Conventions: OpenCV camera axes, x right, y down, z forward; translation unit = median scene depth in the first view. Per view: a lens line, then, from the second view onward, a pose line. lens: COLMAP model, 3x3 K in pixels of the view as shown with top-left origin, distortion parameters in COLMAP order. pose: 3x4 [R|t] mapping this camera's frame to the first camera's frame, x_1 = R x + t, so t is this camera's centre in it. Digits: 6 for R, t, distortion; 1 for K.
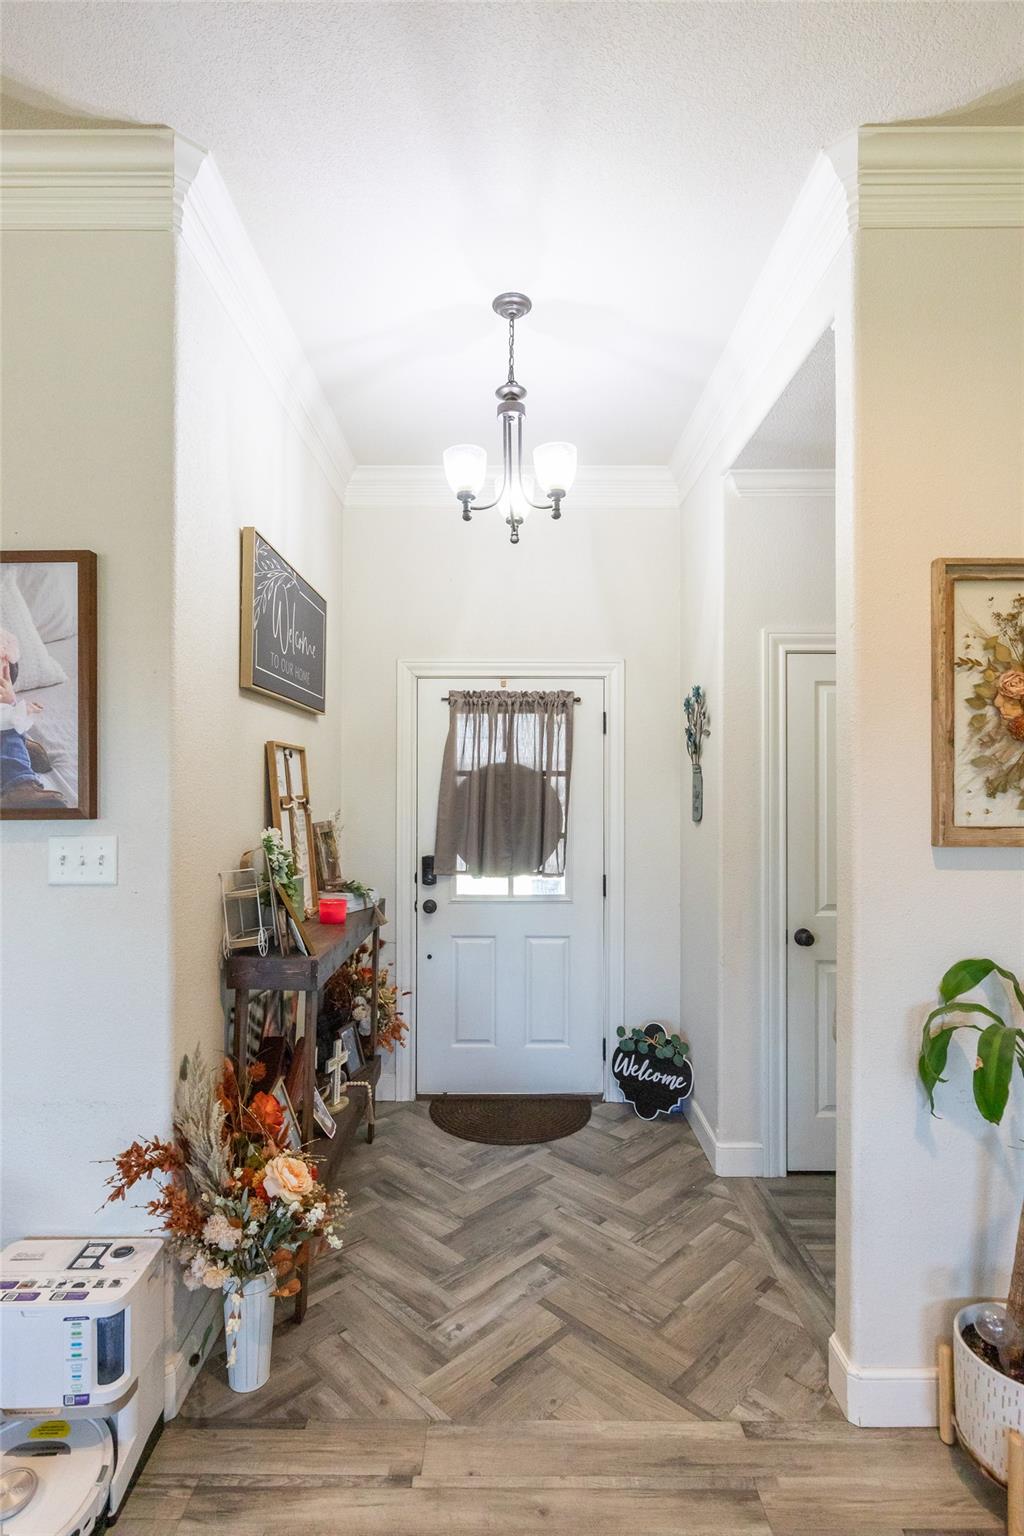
lens RADIAL K [[824.3, 0, 510.8], [0, 824.3, 771.4], [0, 0, 1]] dist [0.003765, 0.000560]
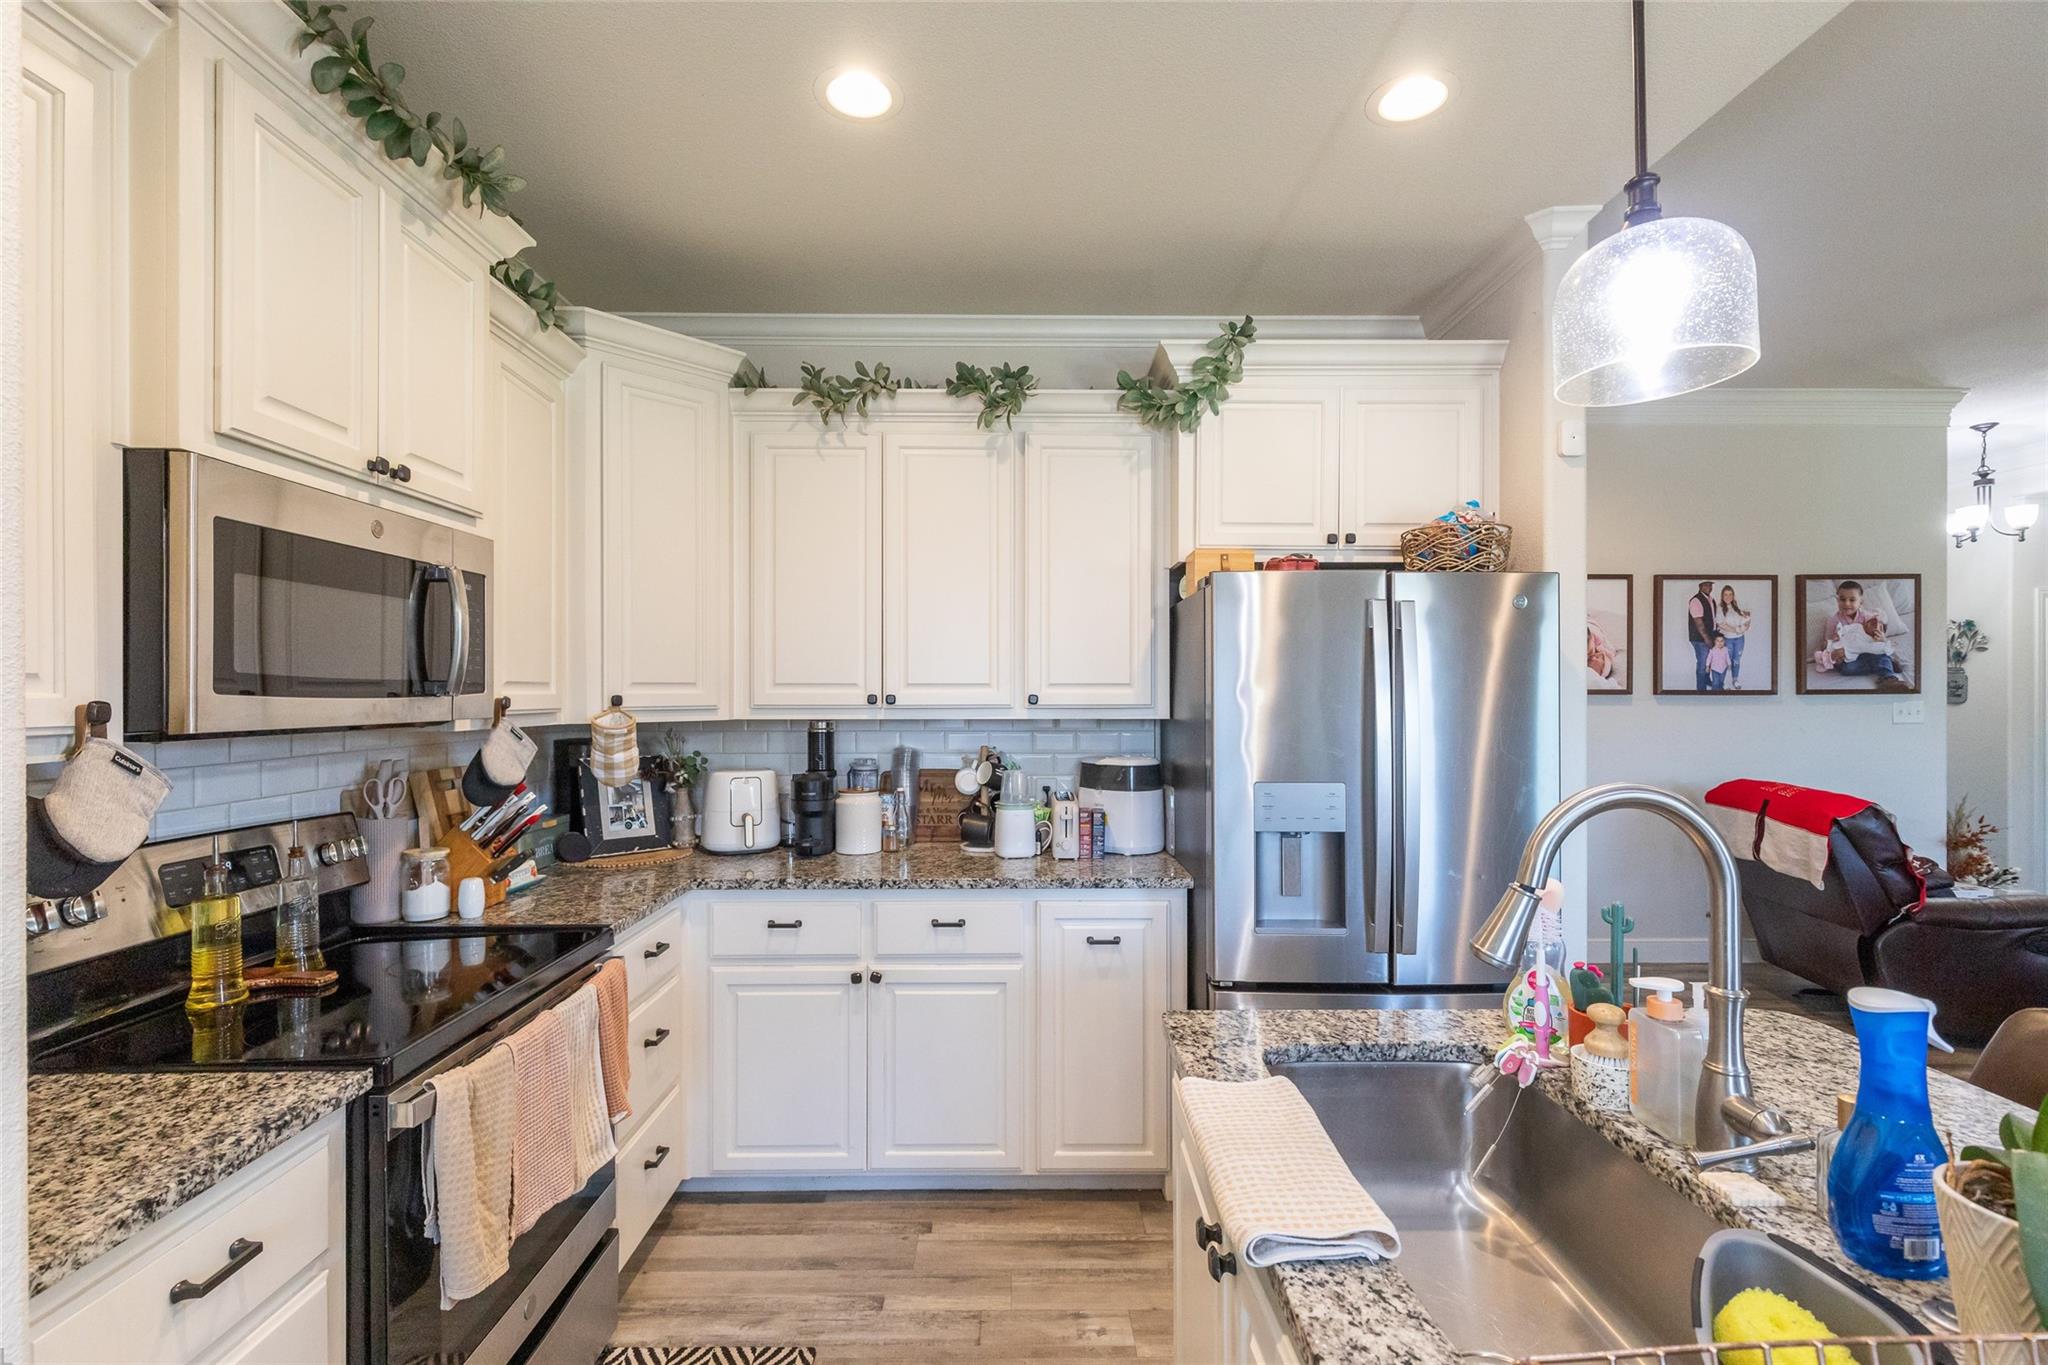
lens RADIAL K [[933.7, 0, 1024.0], [0, 933.7, 684.4], [0, 0, 1]] dist [0.015419, -0.002358]
pose [[0.999875, -0.002794, 0.015580, -2.982331], [0.002816, 0.999995, -0.001385, 0.030027], [-0.015576, 0.001429, 0.999878, -1.529274]]
